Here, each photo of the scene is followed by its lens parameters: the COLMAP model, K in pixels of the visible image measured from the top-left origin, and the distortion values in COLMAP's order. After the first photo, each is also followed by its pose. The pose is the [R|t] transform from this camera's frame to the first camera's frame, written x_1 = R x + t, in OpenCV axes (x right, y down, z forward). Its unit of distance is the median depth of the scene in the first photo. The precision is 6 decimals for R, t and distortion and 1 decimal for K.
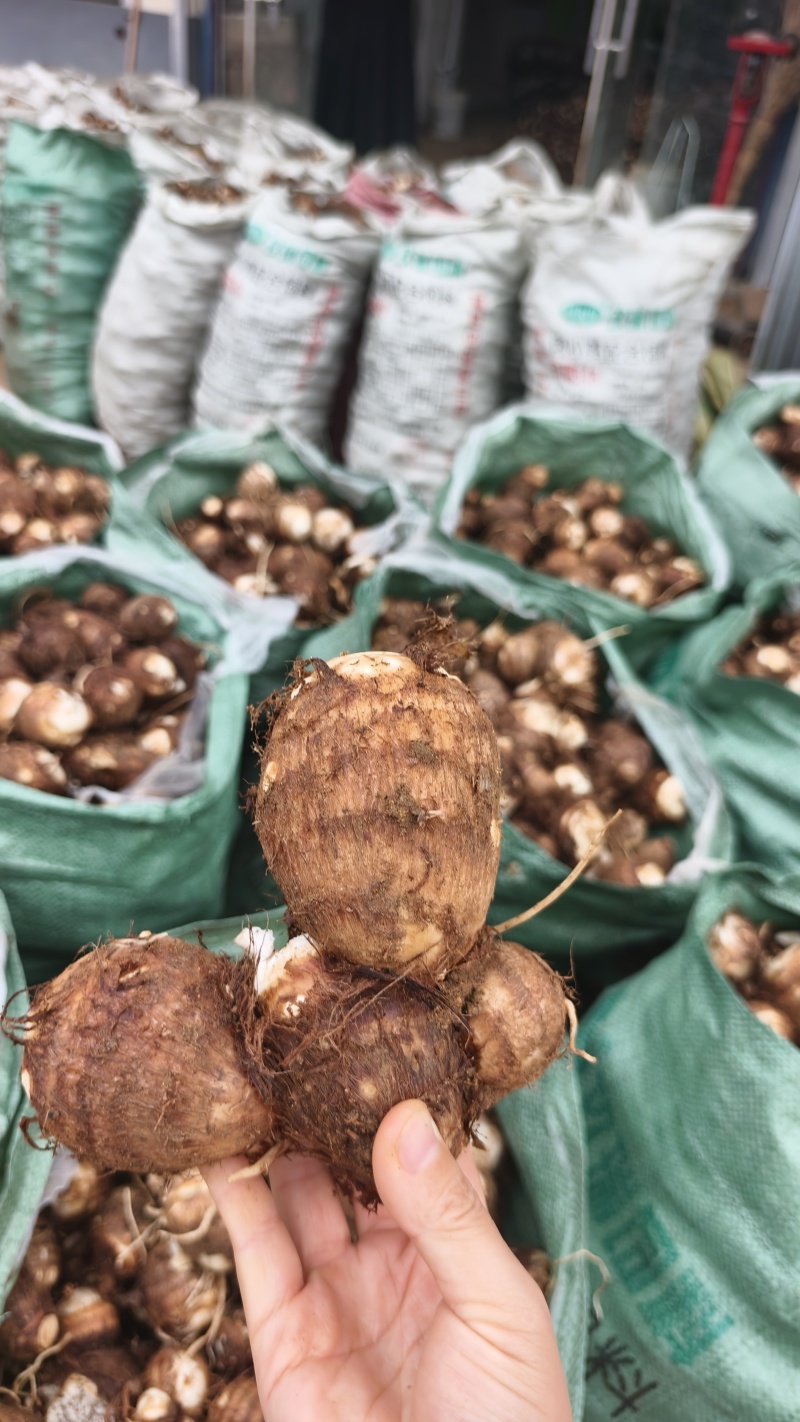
lens RADIAL K [[1034.5, 0, 400.0], [0, 1034.5, 711.0], [0, 0, 1]] dist [-0.008168, -0.002183]
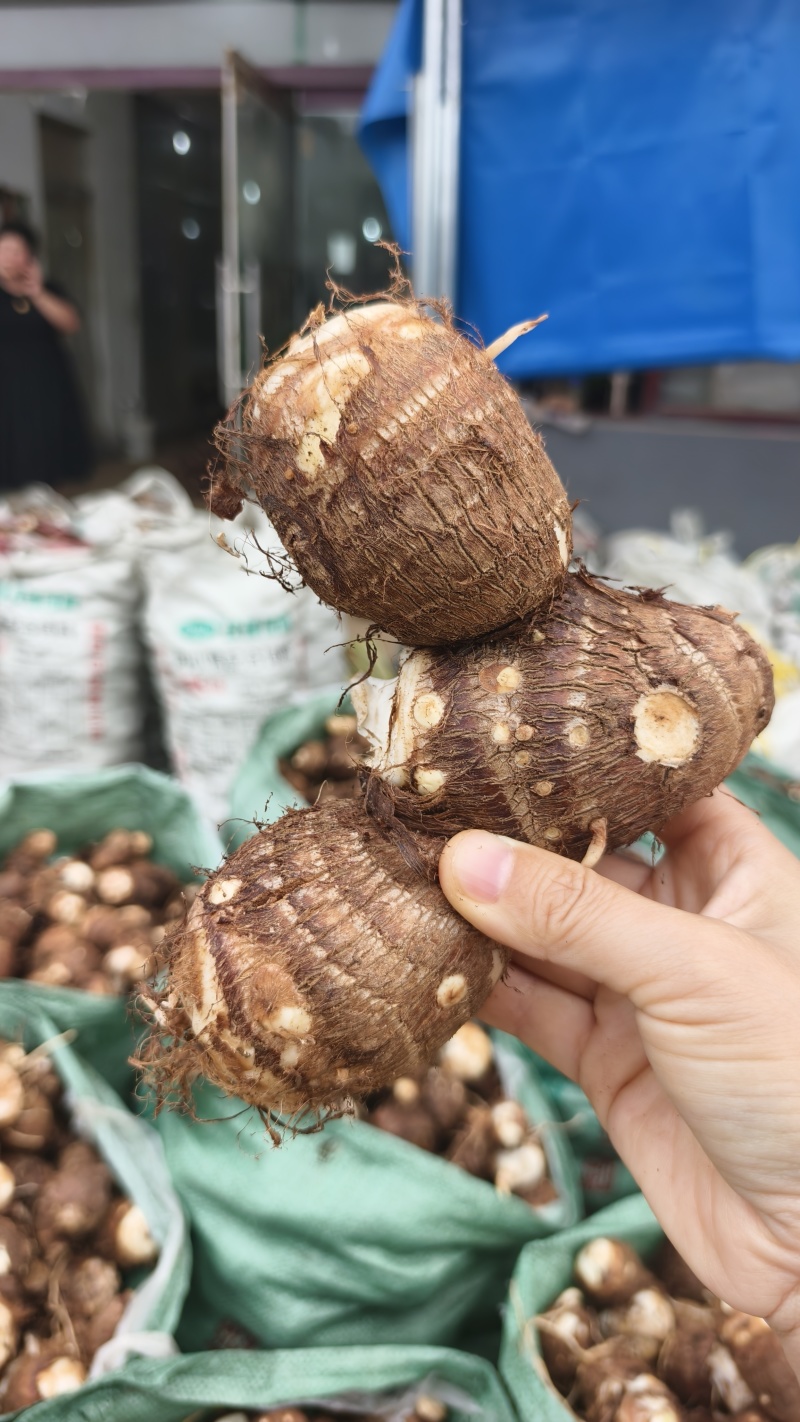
lens RADIAL K [[1034.5, 0, 400.0], [0, 1034.5, 711.0], [0, 0, 1]] dist [-0.008168, -0.002183]
pose [[0.968001, -0.138175, 0.209482, 0.144715], [0.186231, 0.955061, -0.230600, -0.036712], [-0.168205, 0.262233, 0.950232, 0.020209]]
